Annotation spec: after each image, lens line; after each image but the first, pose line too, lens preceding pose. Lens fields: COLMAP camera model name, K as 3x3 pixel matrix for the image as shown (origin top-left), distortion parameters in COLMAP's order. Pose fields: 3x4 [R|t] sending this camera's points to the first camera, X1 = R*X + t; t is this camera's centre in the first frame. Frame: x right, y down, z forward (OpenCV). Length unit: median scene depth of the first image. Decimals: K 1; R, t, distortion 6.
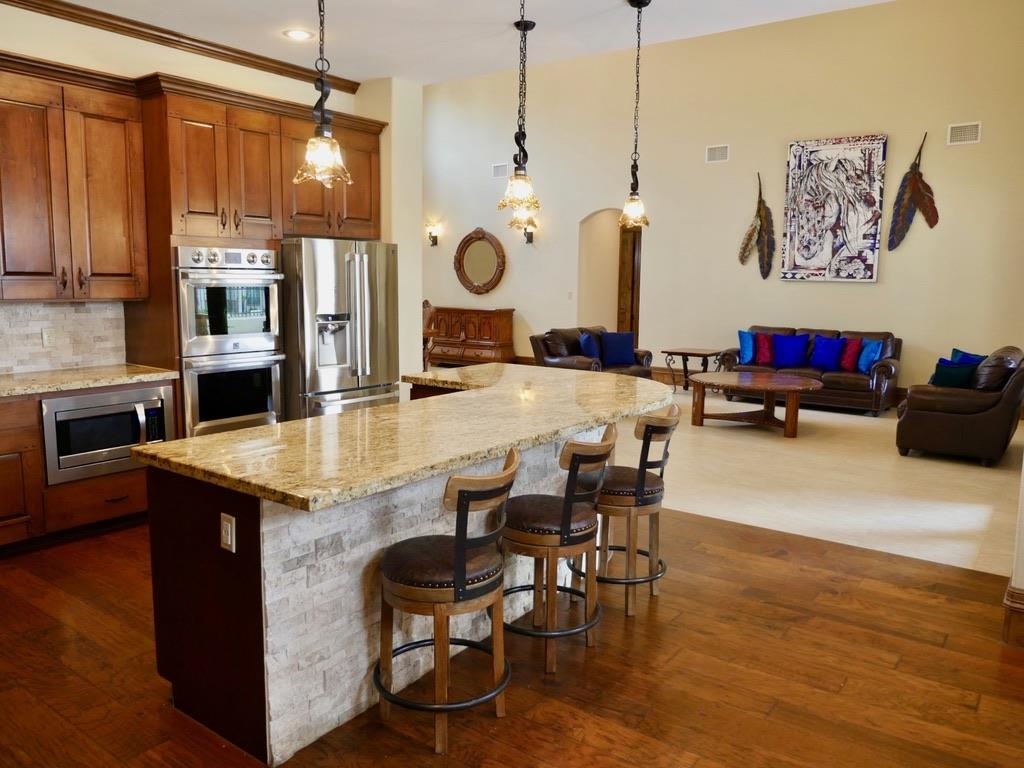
lens RADIAL K [[753.9, 0, 512.0], [0, 753.9, 384.0], [0, 0, 1]] dist [-0.025570, 0.002551]
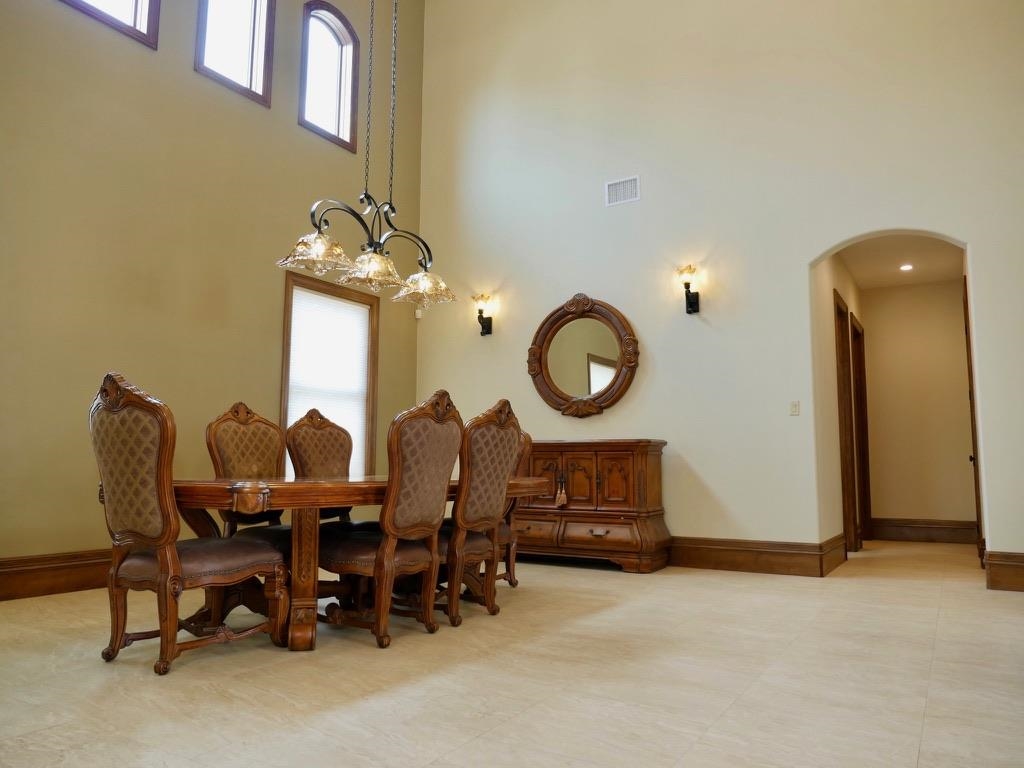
lens RADIAL K [[753.9, 0, 512.0], [0, 753.9, 384.0], [0, 0, 1]] dist [-0.025570, 0.002551]
pose [[0.997522, -0.006969, 0.070004, -0.130568], [0.021885, 0.976447, -0.214646, -0.029794], [-0.066859, 0.215646, 0.974180, 0.490509]]
